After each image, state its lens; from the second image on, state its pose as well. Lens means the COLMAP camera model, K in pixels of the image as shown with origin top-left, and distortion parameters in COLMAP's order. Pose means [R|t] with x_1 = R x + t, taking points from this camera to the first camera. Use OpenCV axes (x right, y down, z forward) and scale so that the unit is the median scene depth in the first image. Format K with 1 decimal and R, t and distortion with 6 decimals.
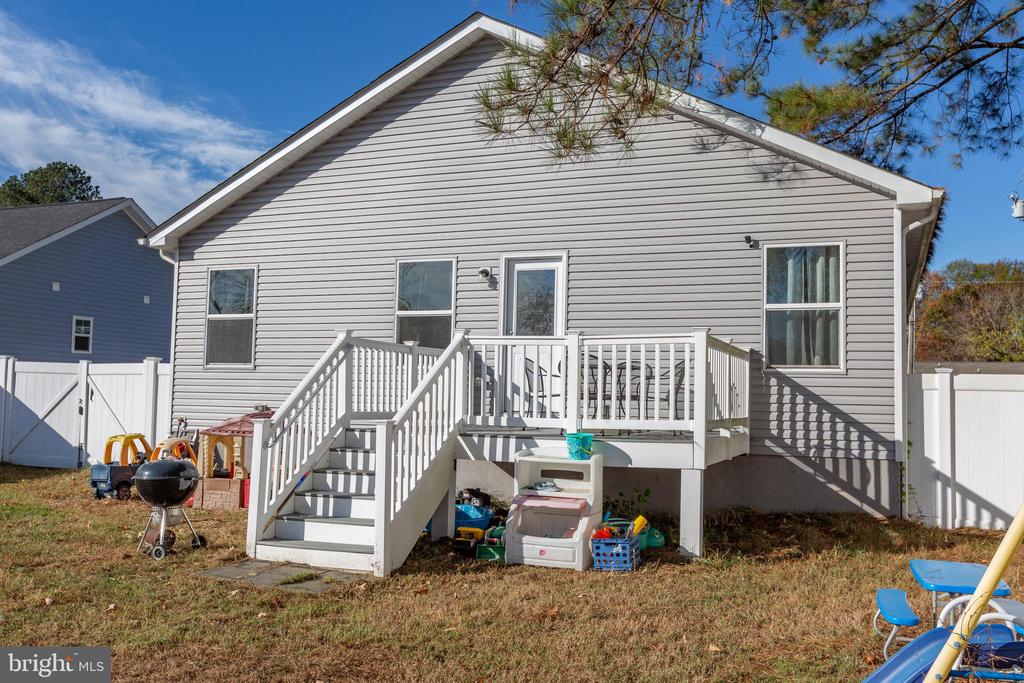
lens RADIAL K [[926.3, 0, 501.5], [0, 926.3, 351.2], [0, 0, 1]] dist [-0.000557, -0.003356]
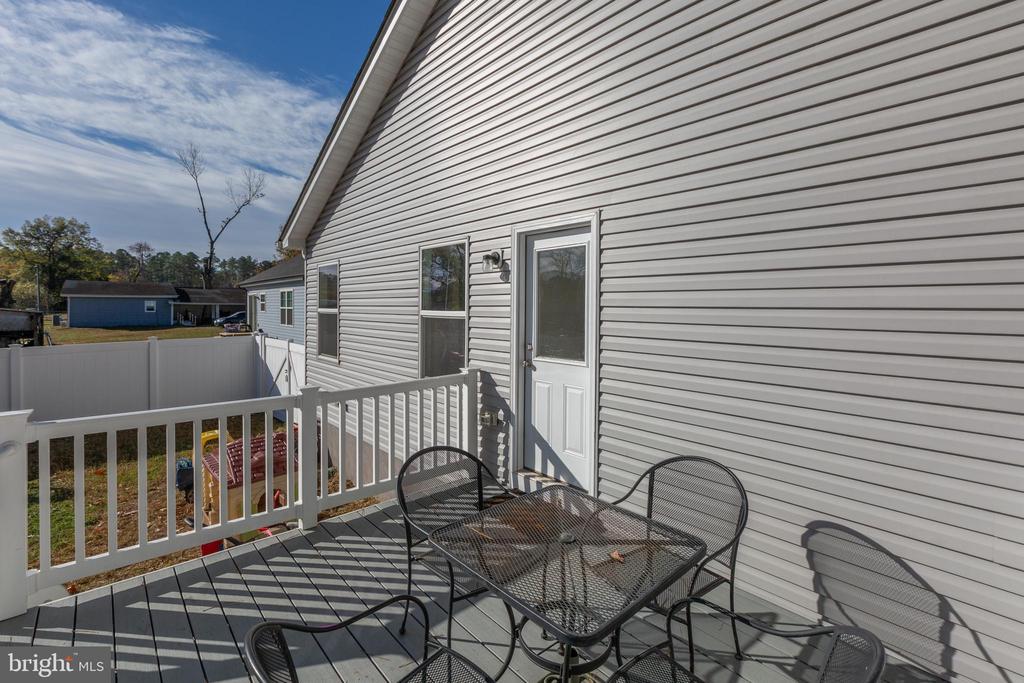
lens RADIAL K [[474.4, 0, 504.9], [0, 474.4, 313.8], [0, 0, 1]] dist [0.002287, 0.000180]
pose [[0.890747, -0.008409, -0.454422, 0.157087], [0.035678, 0.998037, 0.051468, -0.066978], [0.453097, -0.062058, 0.889298, 0.759524]]
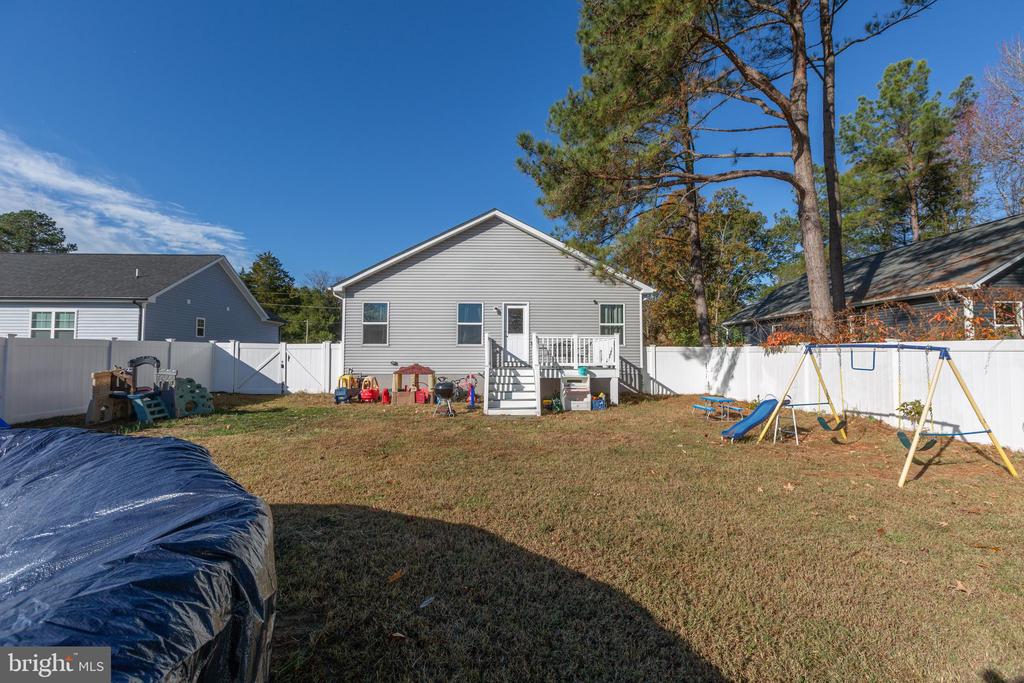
lens RADIAL K [[452.0, 0, 509.4], [0, 452.0, 339.7], [0, 0, 1]] dist [-0.009288, 0.000121]
pose [[0.915010, -0.001126, 0.403429, -0.543339], [-0.003998, 0.999922, 0.011859, -0.014046], [-0.403411, -0.012464, 0.914934, -0.196985]]
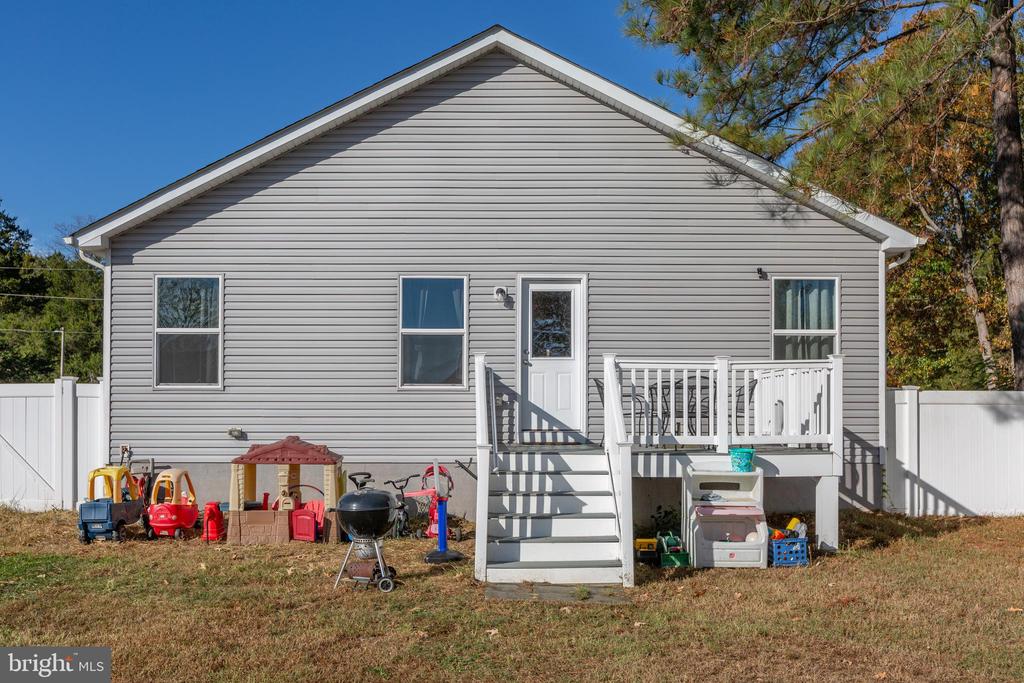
lens RADIAL K [[1001.1, 0, 486.9], [0, 1001.1, 416.6], [0, 0, 1]] dist [-0.006425, 0.000000]
pose [[0.925752, -0.019346, 0.377637, -0.482601], [-0.002266, 0.998389, 0.056700, -0.012800], [-0.378126, -0.053346, 0.924216, 0.001750]]
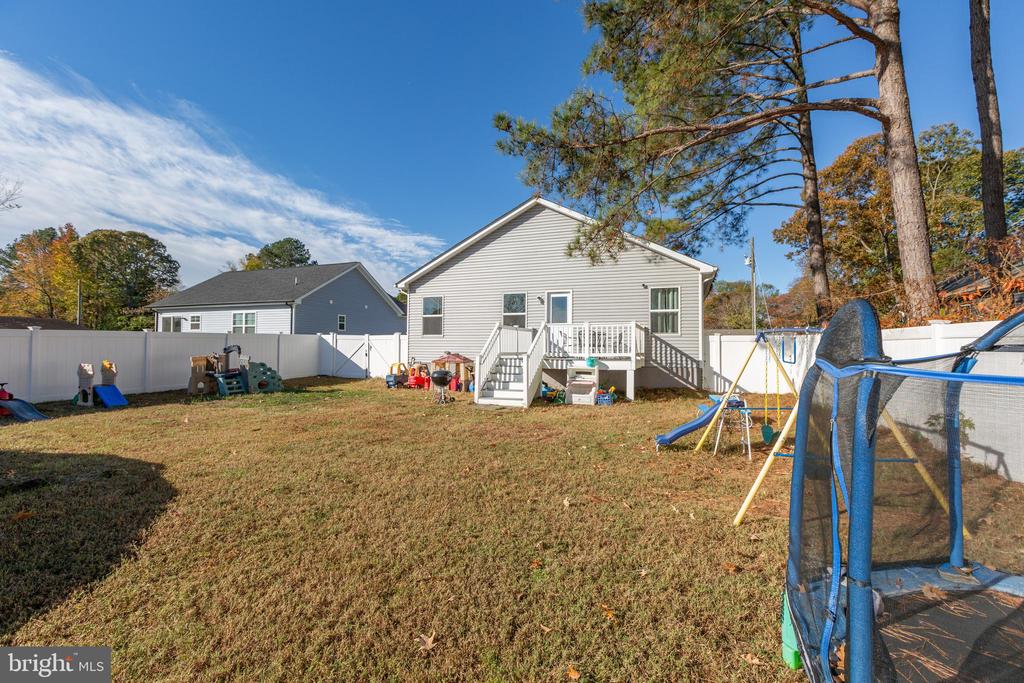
lens RADIAL K [[452.0, 0, 508.1], [0, 452.0, 342.5], [0, 0, 1]] dist [-0.009288, 0.000121]
pose [[0.999729, -0.012538, 0.019633, -0.142022], [0.011833, 0.999295, 0.035630, -0.008033], [-0.020066, -0.035388, 0.999172, -0.271520]]
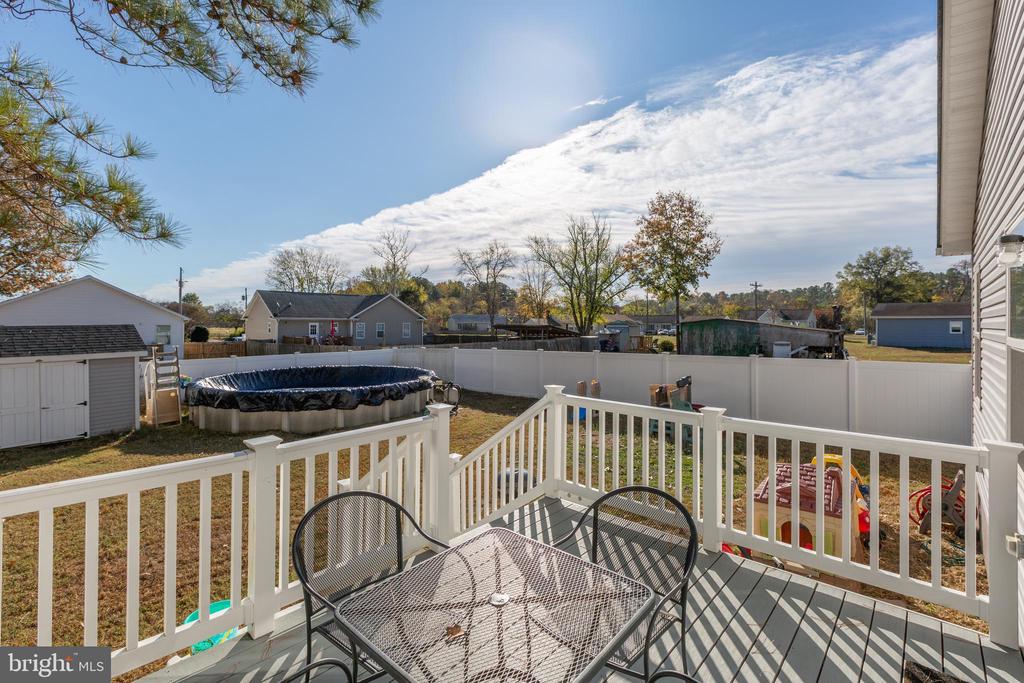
lens RADIAL K [[452.0, 0, 512.7], [0, 452.0, 325.8], [0, 0, 1]] dist [-0.009288, 0.000121]
pose [[-0.348615, -0.016032, -0.937129, 0.162025], [0.035700, 0.998901, -0.030369, -0.066180], [0.936586, -0.044043, -0.347659, 0.780454]]
